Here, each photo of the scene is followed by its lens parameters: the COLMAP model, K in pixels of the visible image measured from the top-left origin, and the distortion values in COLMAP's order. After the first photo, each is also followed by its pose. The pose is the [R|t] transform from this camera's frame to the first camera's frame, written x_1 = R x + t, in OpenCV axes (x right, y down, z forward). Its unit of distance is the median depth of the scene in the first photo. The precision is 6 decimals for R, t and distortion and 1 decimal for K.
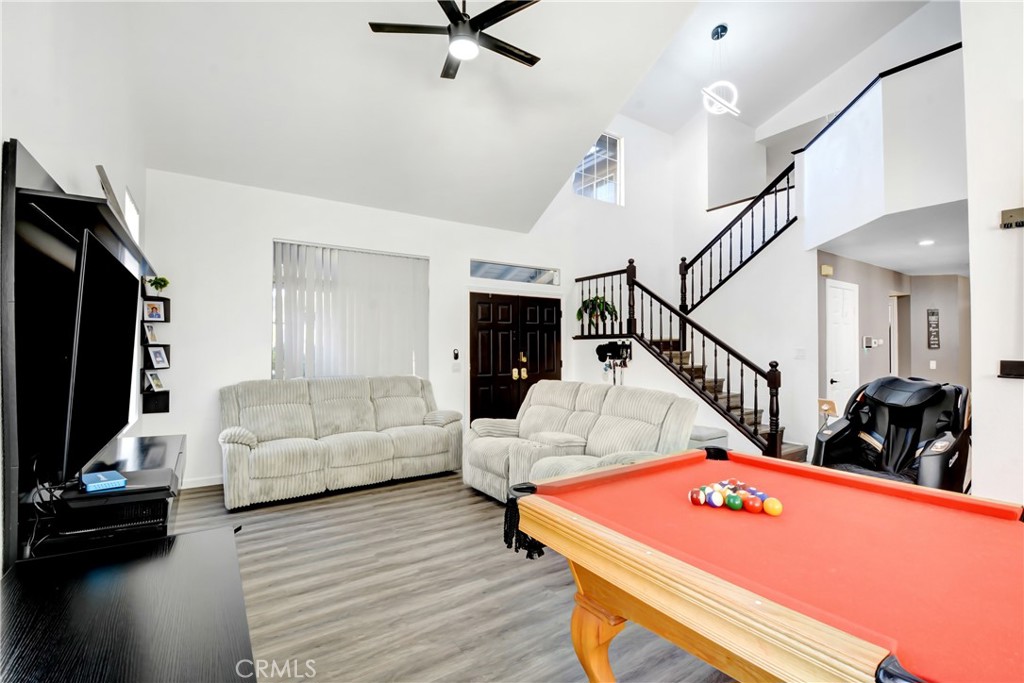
lens RADIAL K [[449.9, 0, 516.7], [0, 449.9, 337.8], [0, 0, 1]] dist [-0.000115, -0.001328]
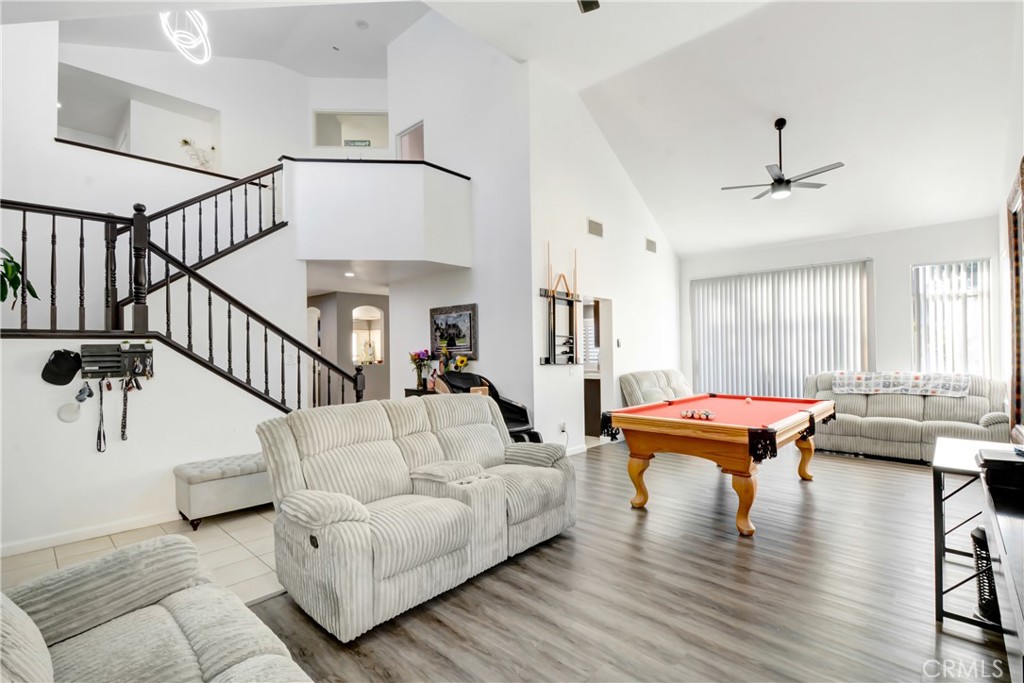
lens RADIAL K [[465.2, 0, 515.6], [0, 465.2, 344.1], [0, 0, 1]] dist [0.022980, -0.026947]
pose [[-0.212602, 0.015303, 0.977019, -0.458411], [-0.012757, 0.999749, -0.018435, 0.012606], [-0.977056, -0.016383, -0.212354, 0.671968]]
